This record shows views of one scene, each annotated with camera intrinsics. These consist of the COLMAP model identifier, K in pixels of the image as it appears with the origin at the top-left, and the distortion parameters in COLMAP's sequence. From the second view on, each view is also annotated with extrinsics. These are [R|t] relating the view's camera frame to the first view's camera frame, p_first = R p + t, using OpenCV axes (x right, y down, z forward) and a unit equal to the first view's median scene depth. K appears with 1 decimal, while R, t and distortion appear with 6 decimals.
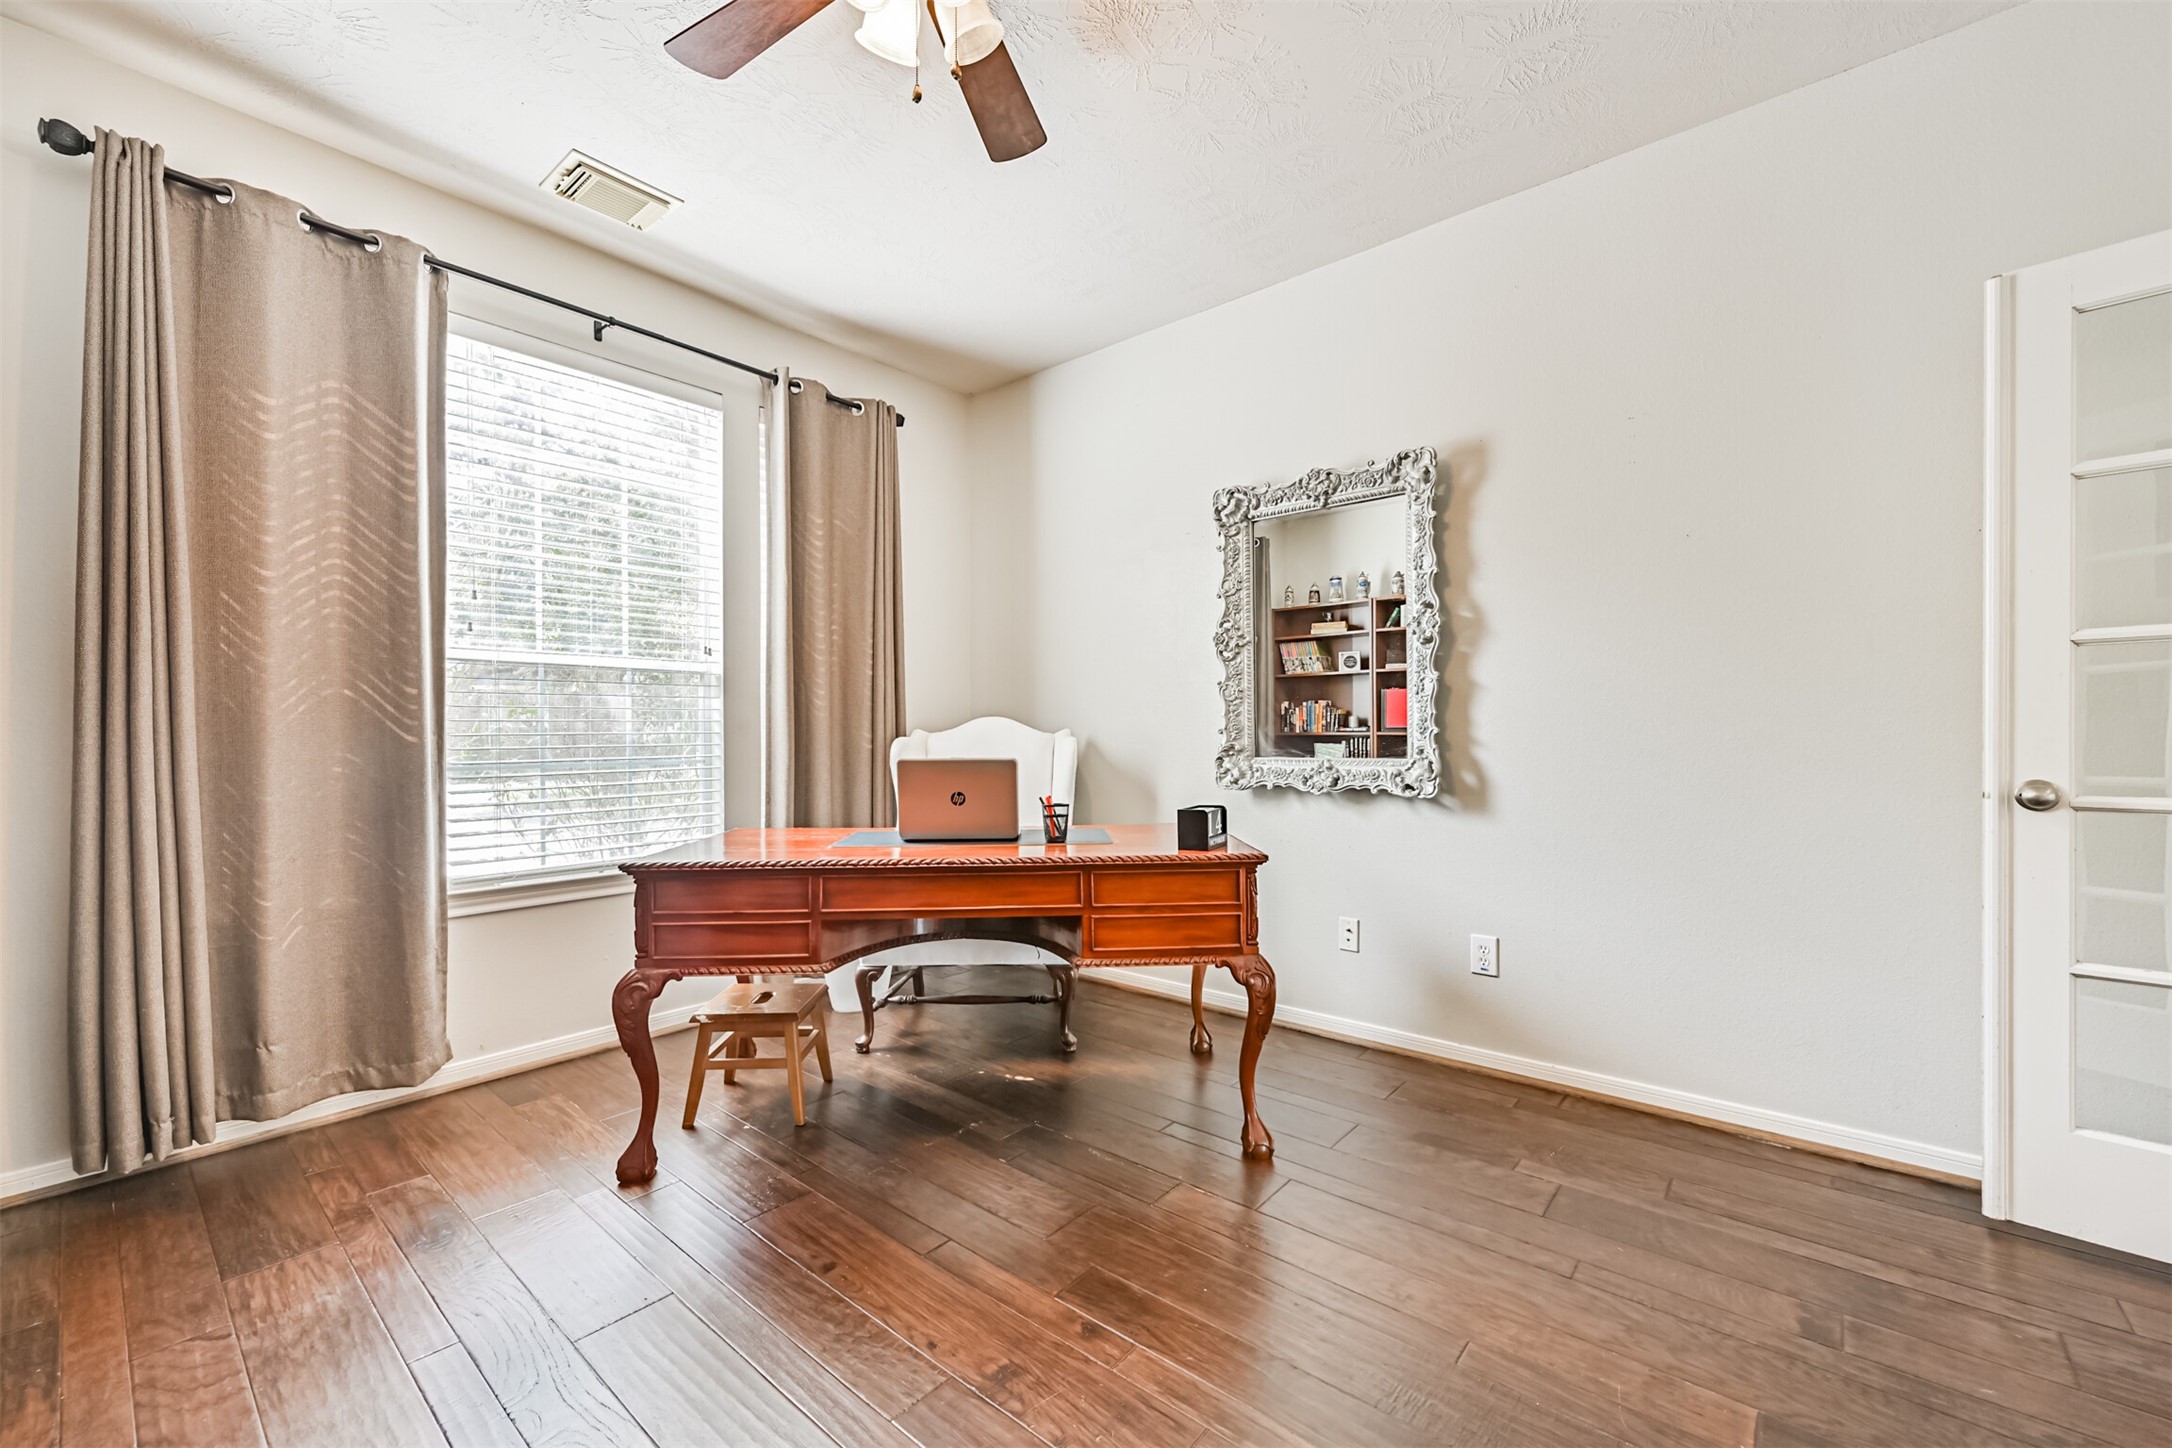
lens RADIAL K [[873.1, 0, 1082.6], [0, 873.1, 744.4], [0, 0, 1]] dist [-0.000695, -0.000338]
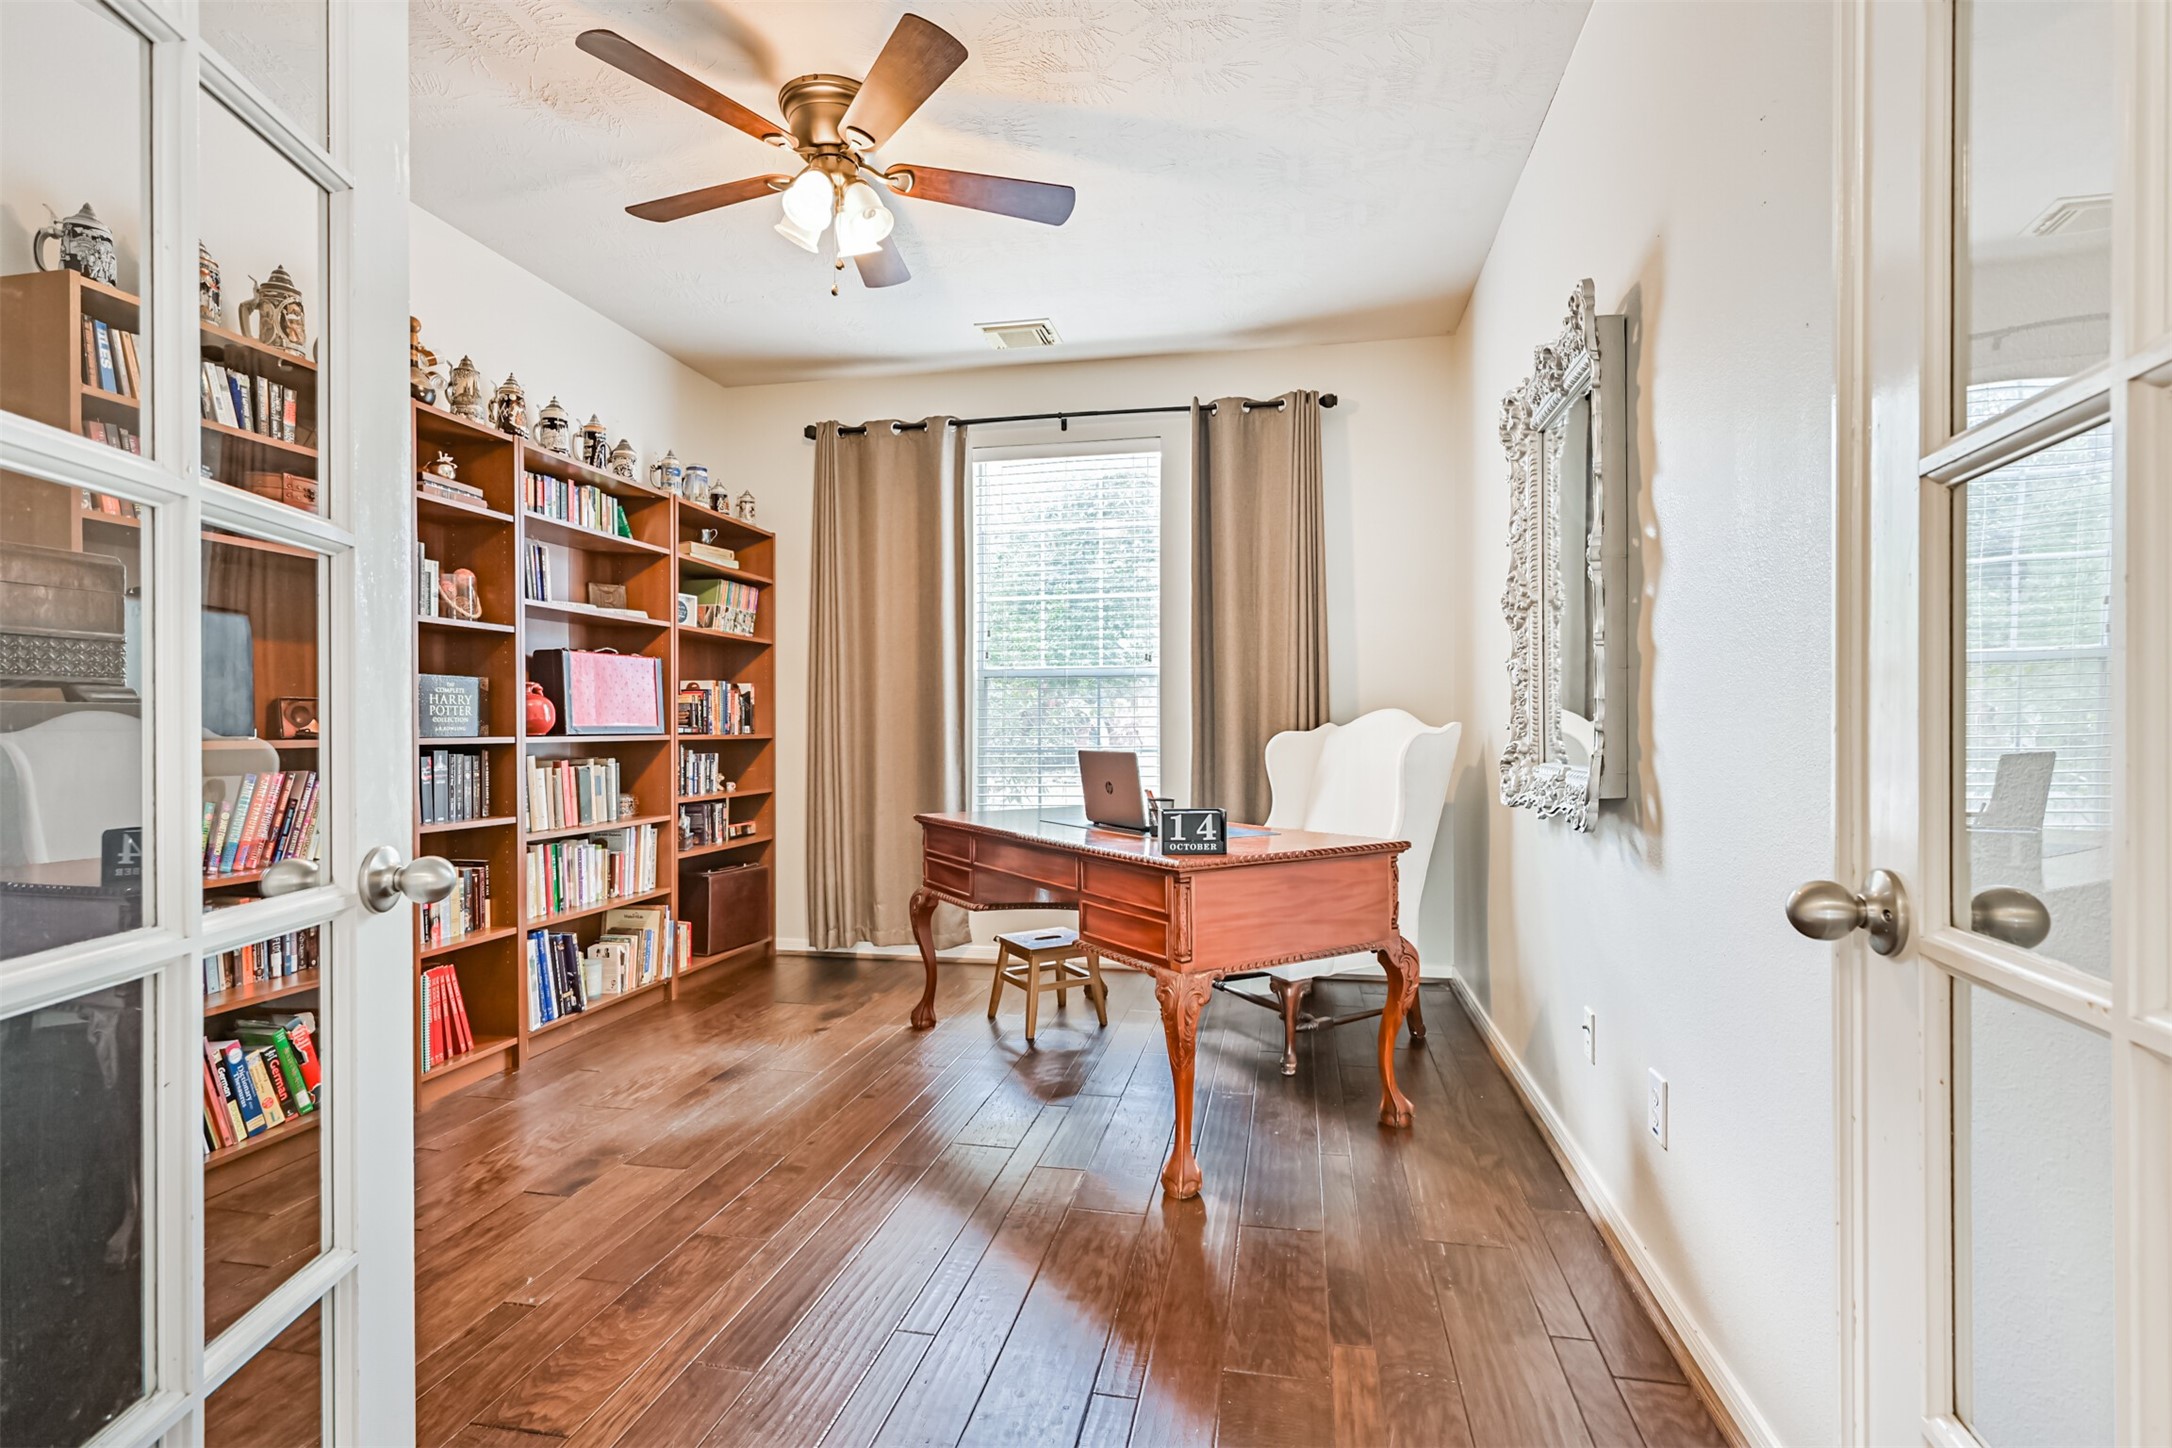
lens RADIAL K [[996.4, 0, 1089.3], [0, 996.4, 730.0], [0, 0, 1]] dist [0.001333, 0.000189]
pose [[0.482867, 0.005162, -0.875679, 0.863270], [-0.009902, 0.999951, 0.000435, -0.009703], [0.875638, 0.008461, 0.482894, 0.334533]]
